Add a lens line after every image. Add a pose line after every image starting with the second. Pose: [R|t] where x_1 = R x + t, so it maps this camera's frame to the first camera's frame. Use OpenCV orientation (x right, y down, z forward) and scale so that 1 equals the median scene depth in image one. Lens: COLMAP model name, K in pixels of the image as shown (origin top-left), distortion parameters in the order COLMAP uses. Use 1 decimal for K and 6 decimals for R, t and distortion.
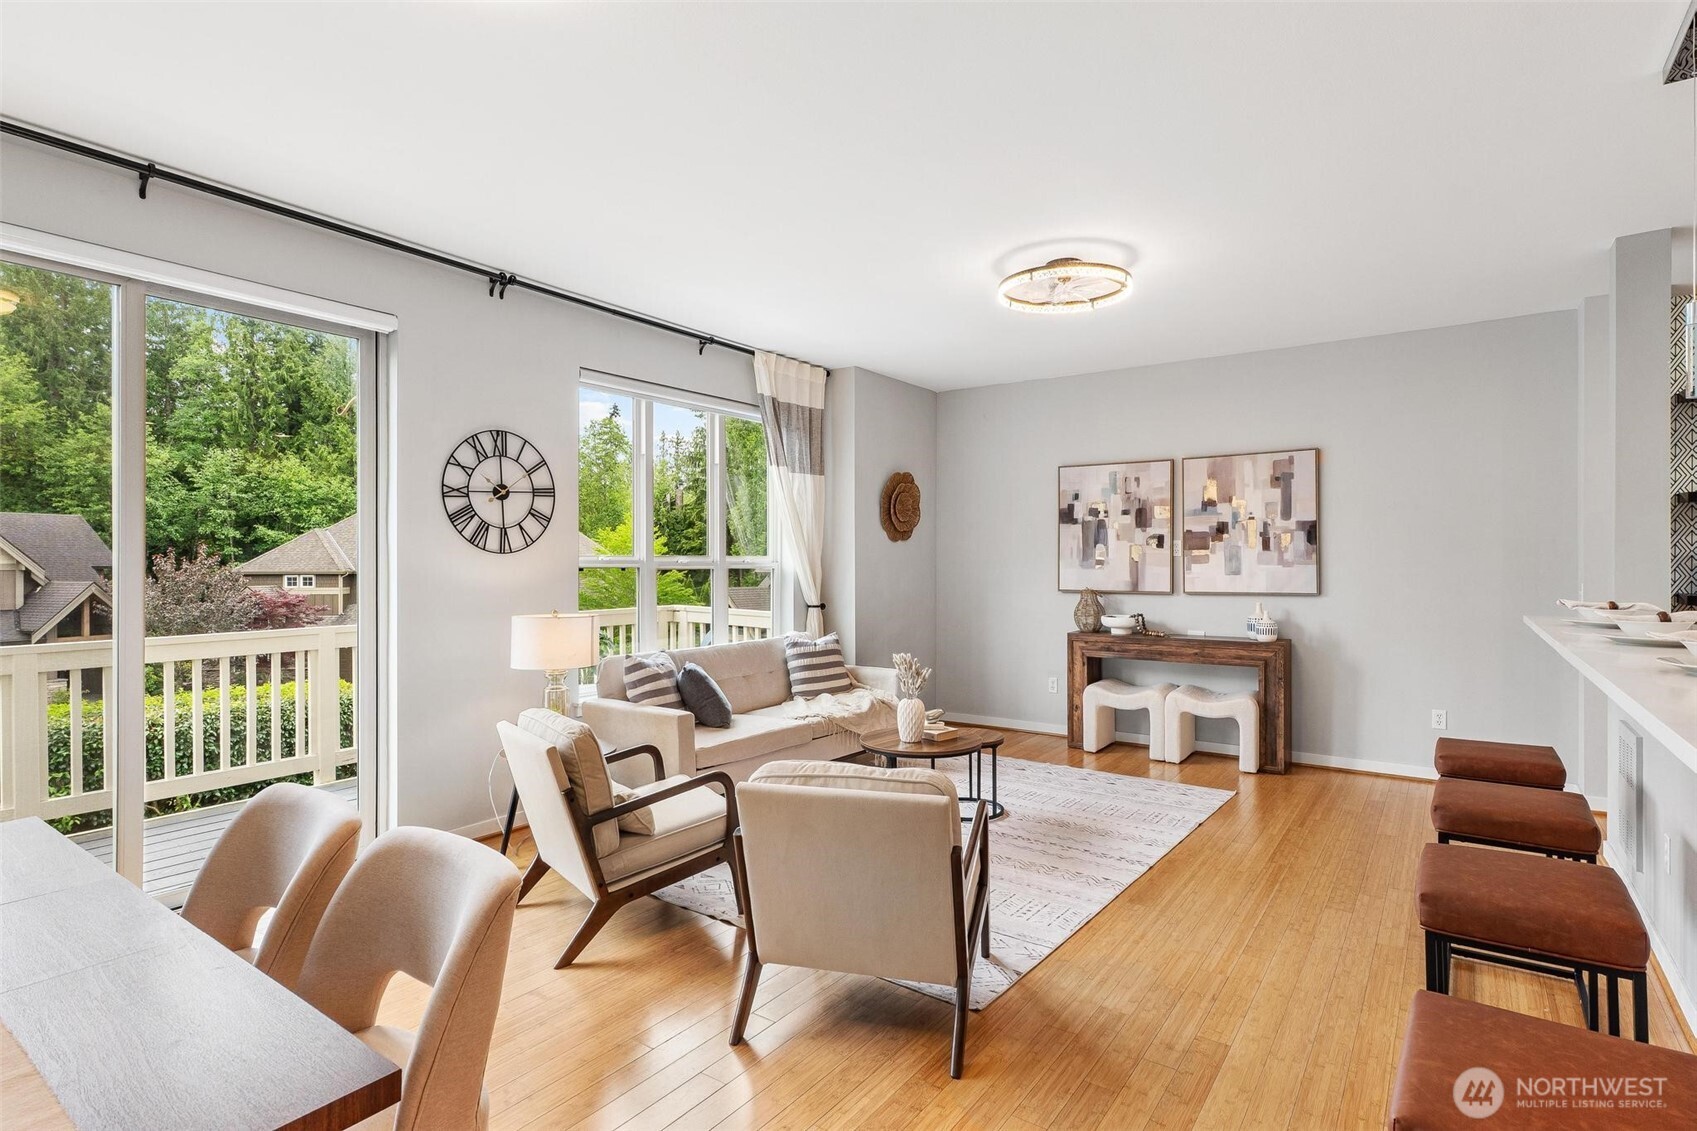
lens RADIAL K [[866.7, 0, 848.5], [0, 866.7, 565.5], [0, 0, 1]] dist [-0.002113, -0.000728]
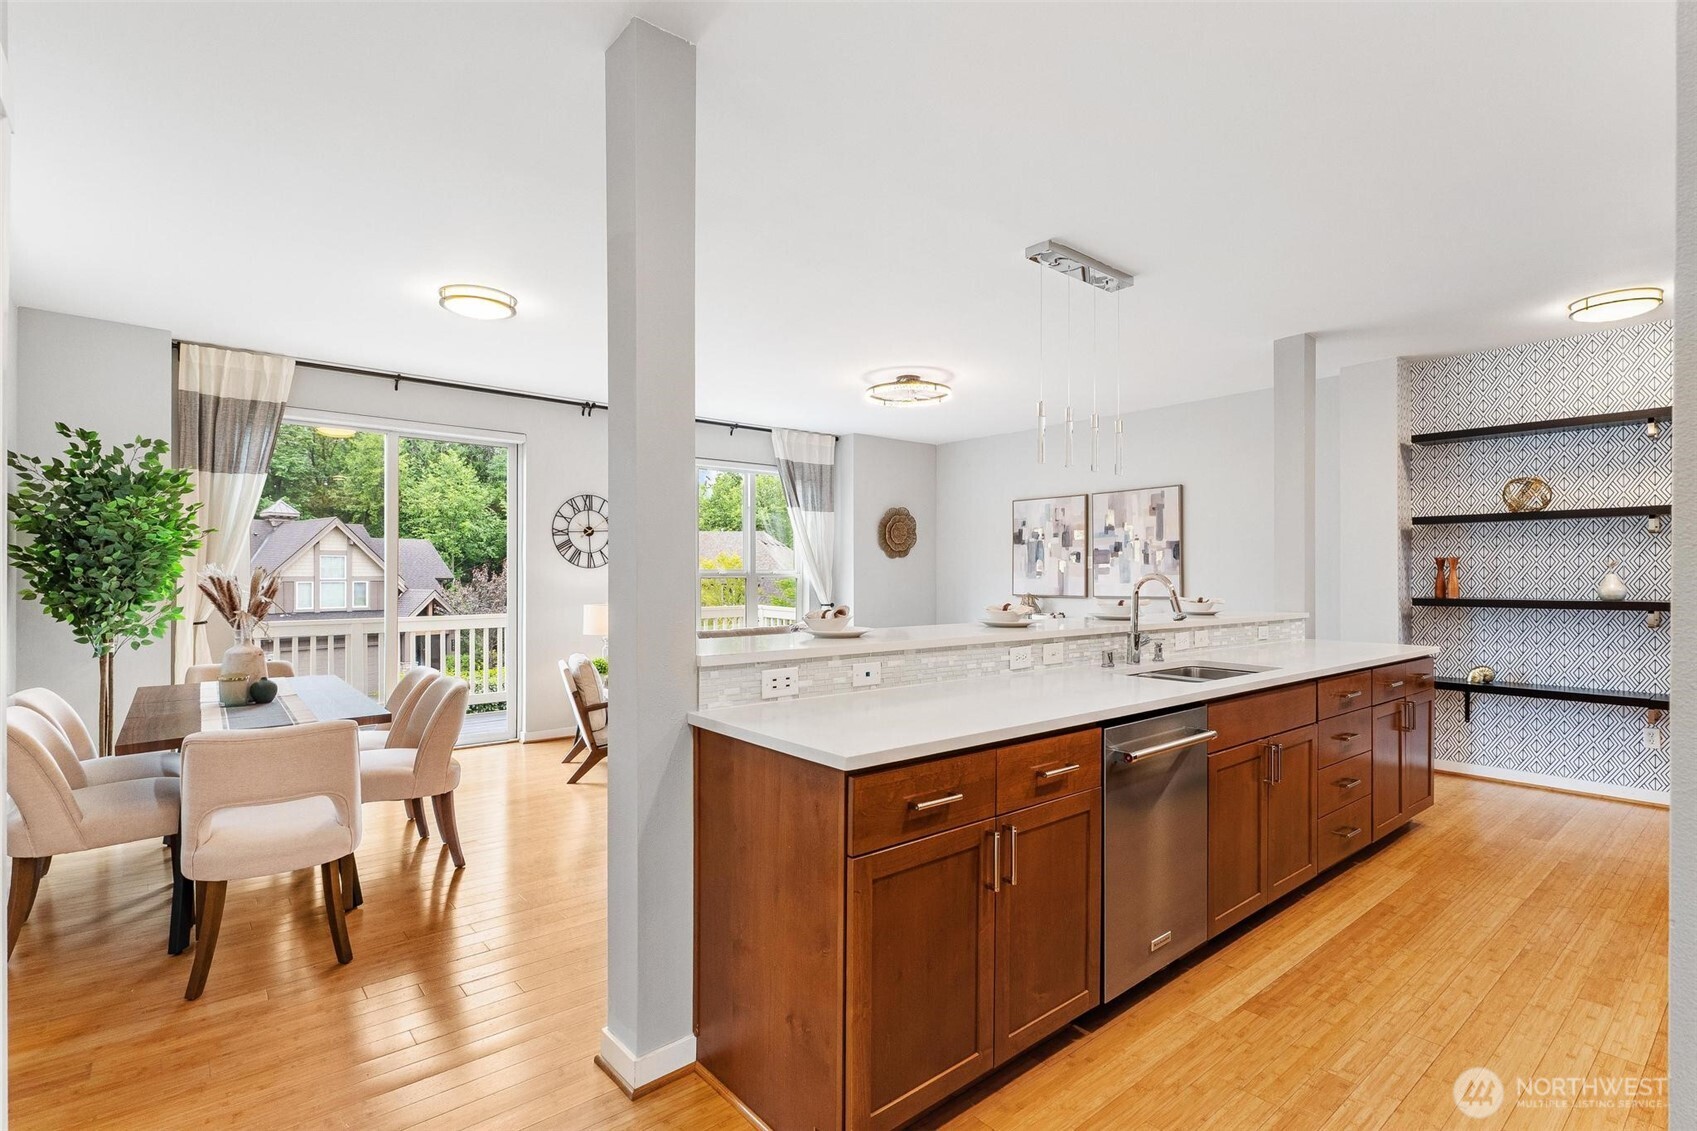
lens RADIAL K [[822.6, 0, 848.5], [0, 822.6, 565.5], [0, 0, 1]] dist [0.003137, -0.000852]
pose [[0.965611, -0.003466, -0.259969, 0.367075], [-0.000623, 0.999877, -0.015642, 0.004243], [0.259991, 0.015266, 0.965490, -0.299468]]
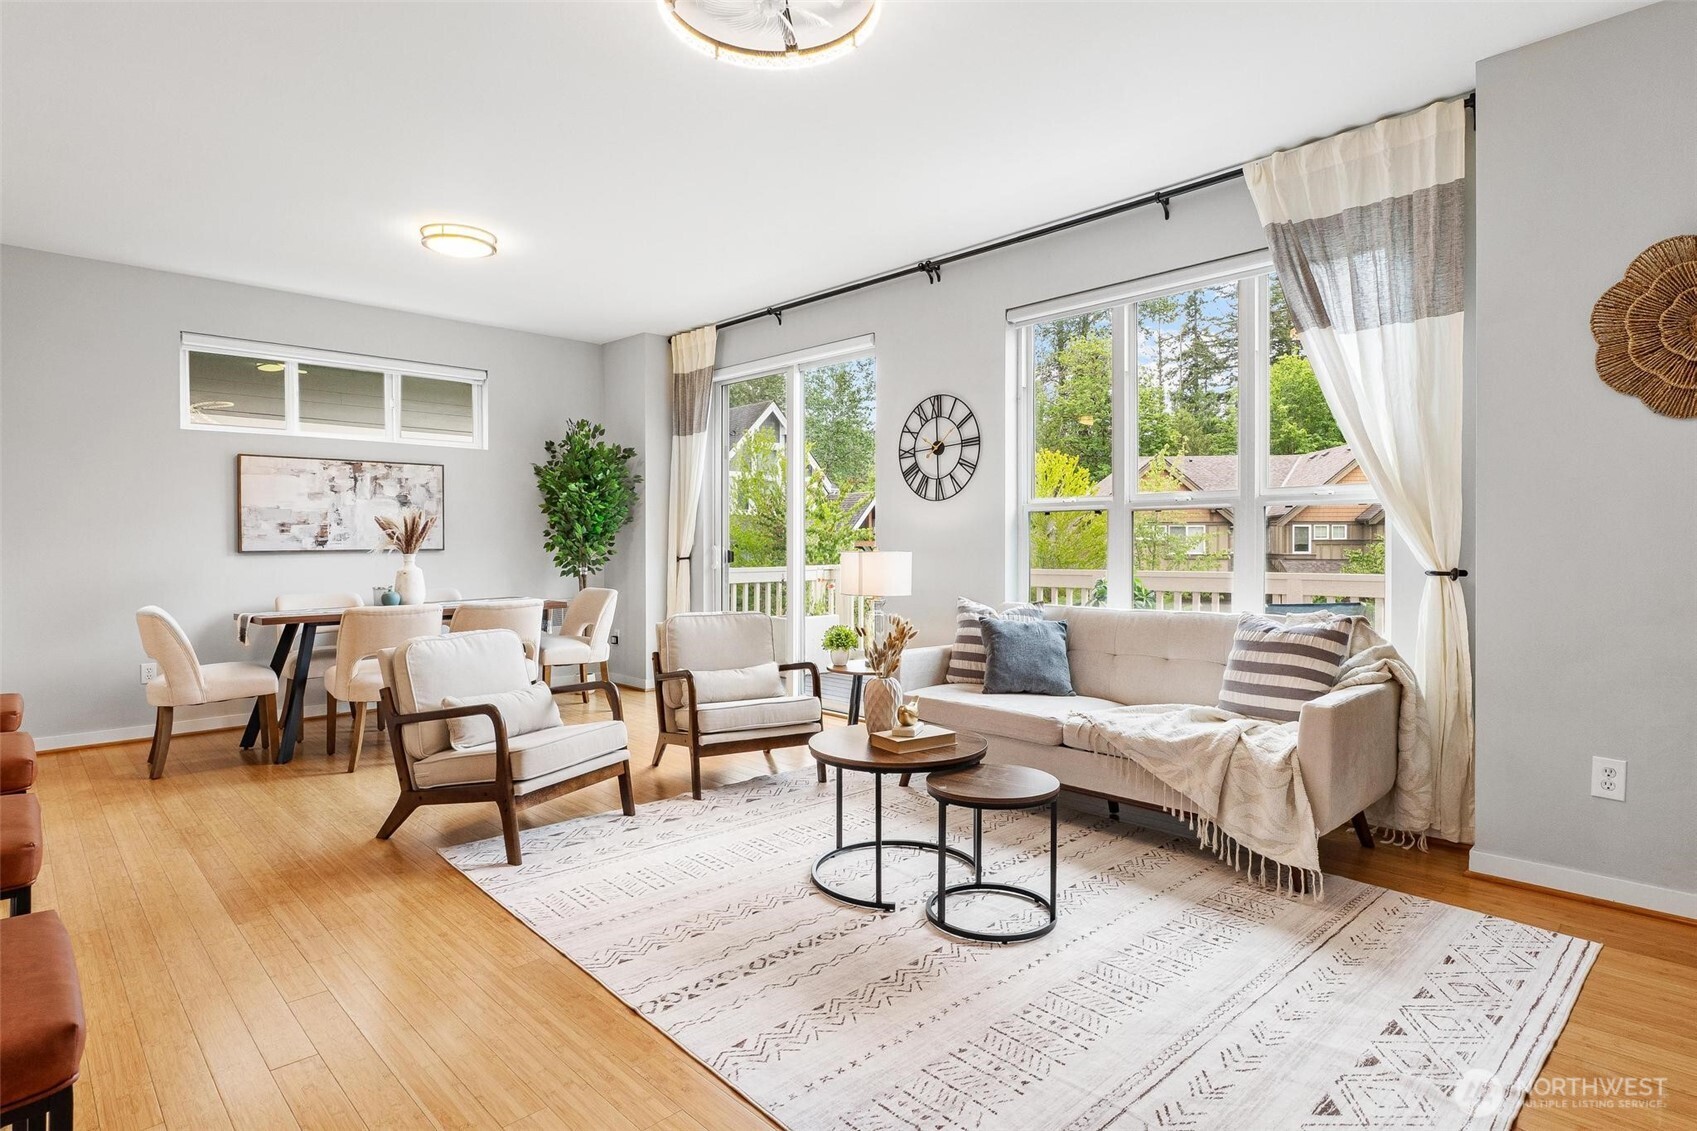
lens RADIAL K [[876.1, 0, 849.8], [0, 876.1, 545.0], [0, 0, 1]] dist [0.003020, 0.000326]
pose [[-0.177914, 0.001219, -0.984045, 0.571075], [-0.000557, 0.999999, 0.001340, 0.032167], [0.984046, 0.000787, -0.177914, 0.804272]]
